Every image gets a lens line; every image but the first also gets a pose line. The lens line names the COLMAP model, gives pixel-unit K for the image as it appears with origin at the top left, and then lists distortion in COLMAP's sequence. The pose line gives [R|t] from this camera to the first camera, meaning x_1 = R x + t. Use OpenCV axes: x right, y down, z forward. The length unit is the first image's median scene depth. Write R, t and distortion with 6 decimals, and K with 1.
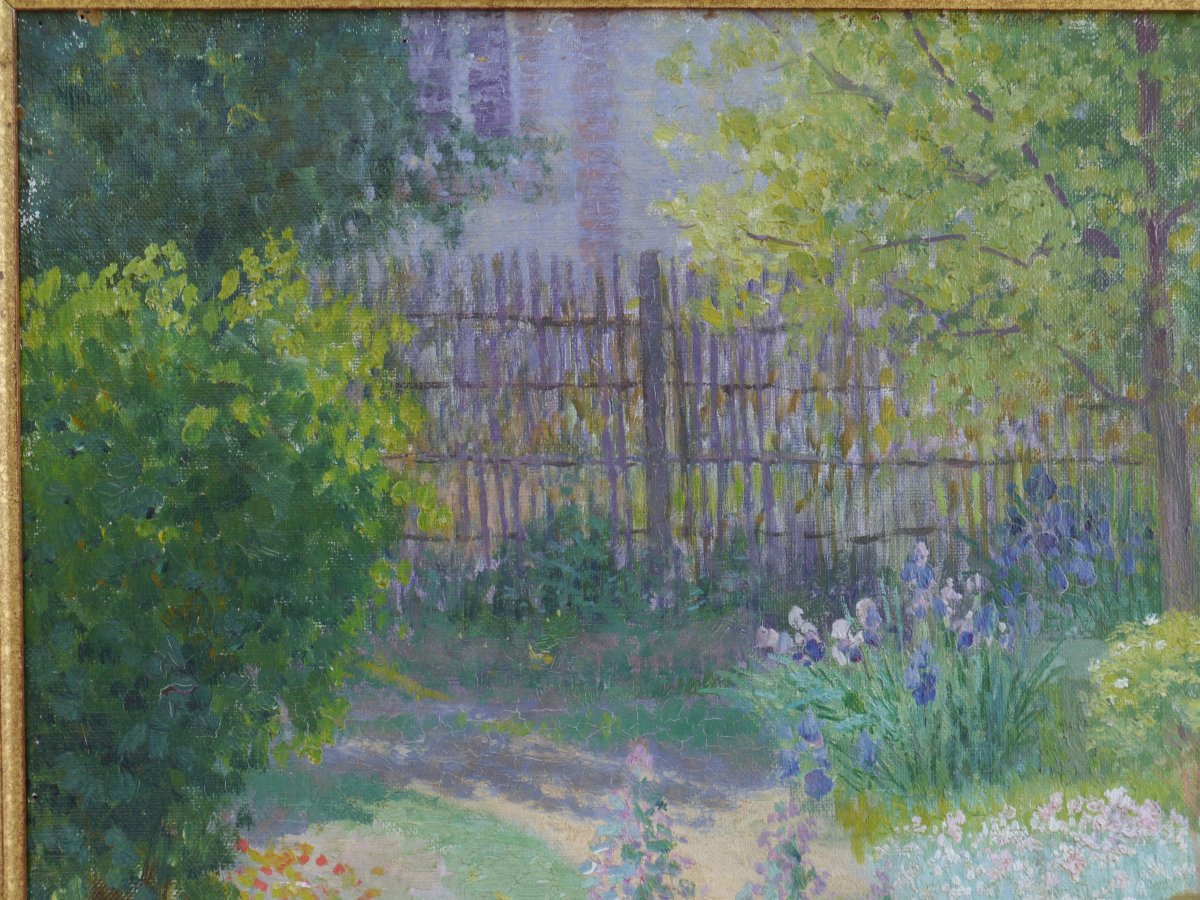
lens RADIAL K [[1714.3, 0, 650.2], [0, 1714.3, 463.9], [0, 0, 1]] dist [-0.014691, 0.000000]
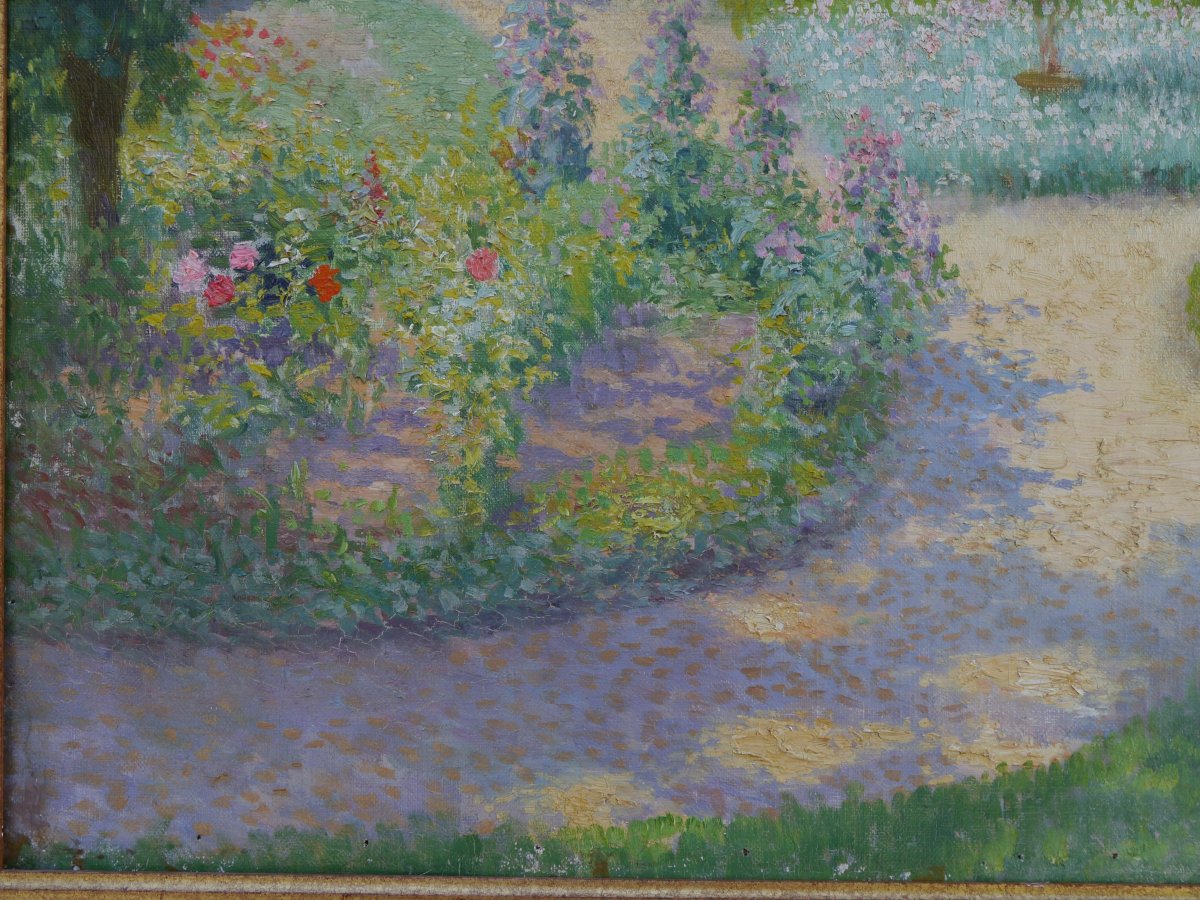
lens RADIAL K [[1714.3, 0, 591.0], [0, 1714.3, 443.0], [0, 0, 1]] dist [-0.014691, 0.000000]
pose [[0.999573, 0.008137, -0.028076, 0.058913], [-0.009211, 0.999222, -0.038338, 0.544092], [0.027742, 0.038580, 0.998870, -0.118492]]
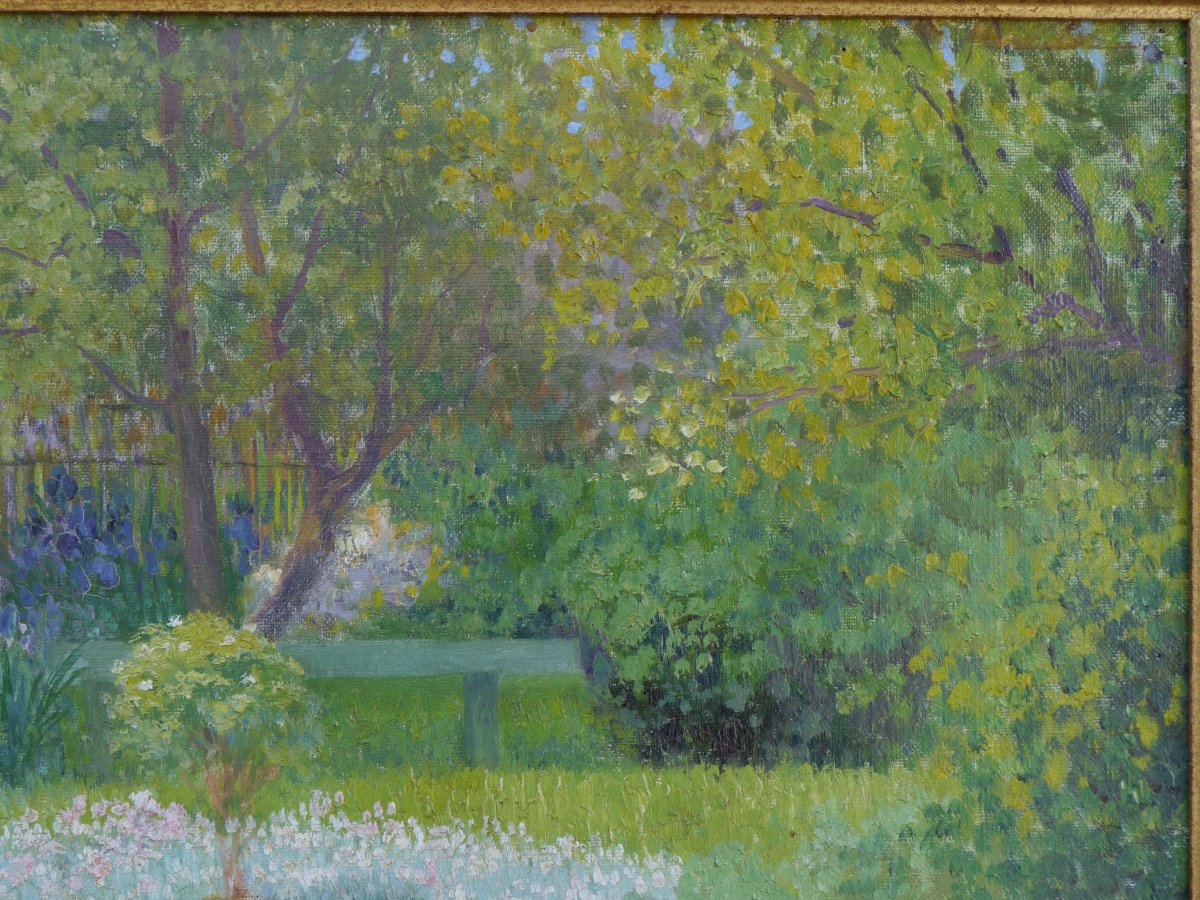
lens RADIAL K [[1714.3, 0, 583.1], [0, 1714.3, 431.9], [0, 0, 1]] dist [-0.014691, 0.000000]
pose [[0.999993, -0.000317, 0.003798, 0.528195], [0.000409, 0.999700, -0.024492, 0.005647], [-0.003789, 0.024494, 0.999693, 0.002043]]
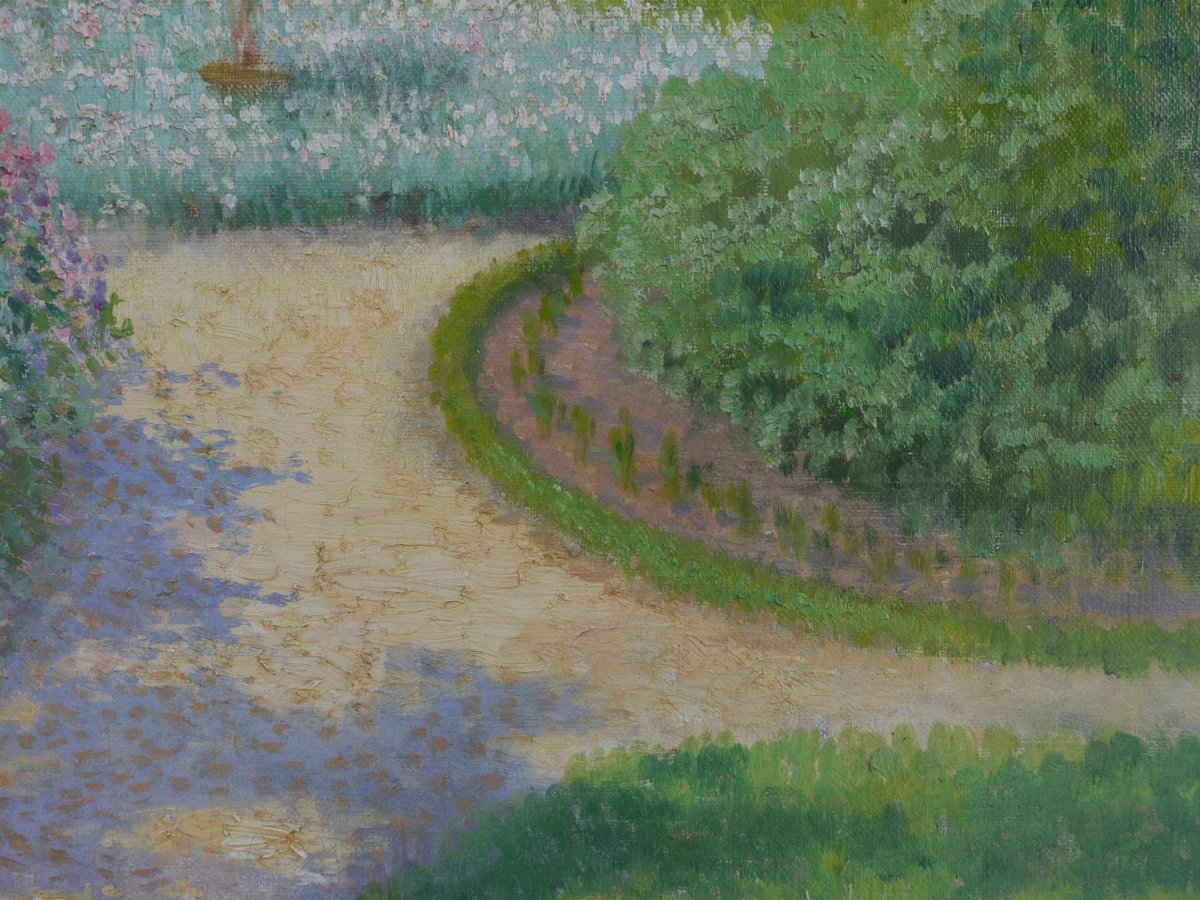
lens RADIAL K [[1714.3, 0, 597.5], [0, 1714.3, 455.7], [0, 0, 1]] dist [-0.014691, 0.000000]
pose [[0.999392, 0.013755, -0.032045, 0.533703], [-0.010829, 0.995906, 0.089743, 0.369329], [0.033148, -0.089341, 0.995449, 0.148737]]
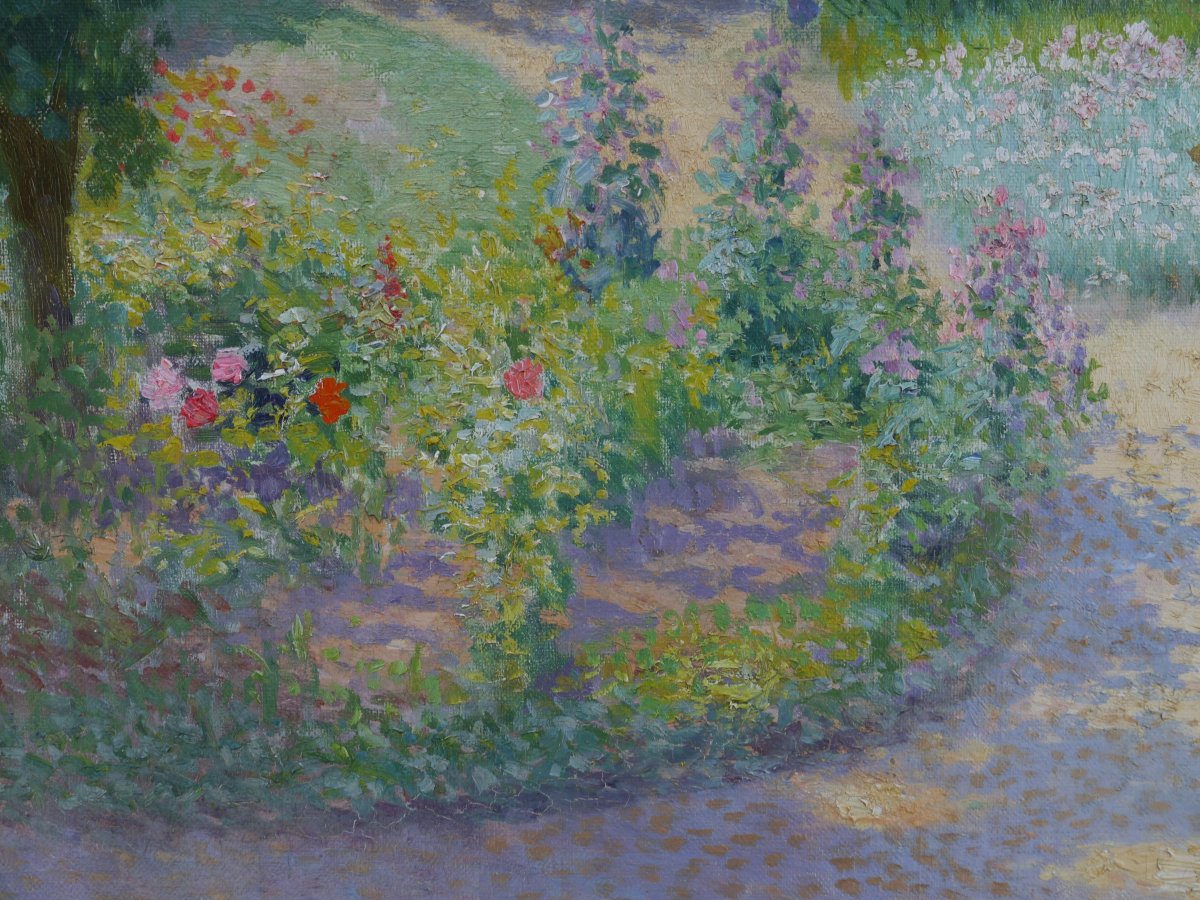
lens RADIAL K [[1714.3, 0, 608.1], [0, 1714.3, 448.4], [0, 0, 1]] dist [-0.014691, 0.000000]
pose [[0.999767, 0.017131, -0.013125, 0.012221], [-0.015875, 0.995775, 0.090442, 0.336578], [0.014619, -0.090213, 0.995815, 0.088486]]
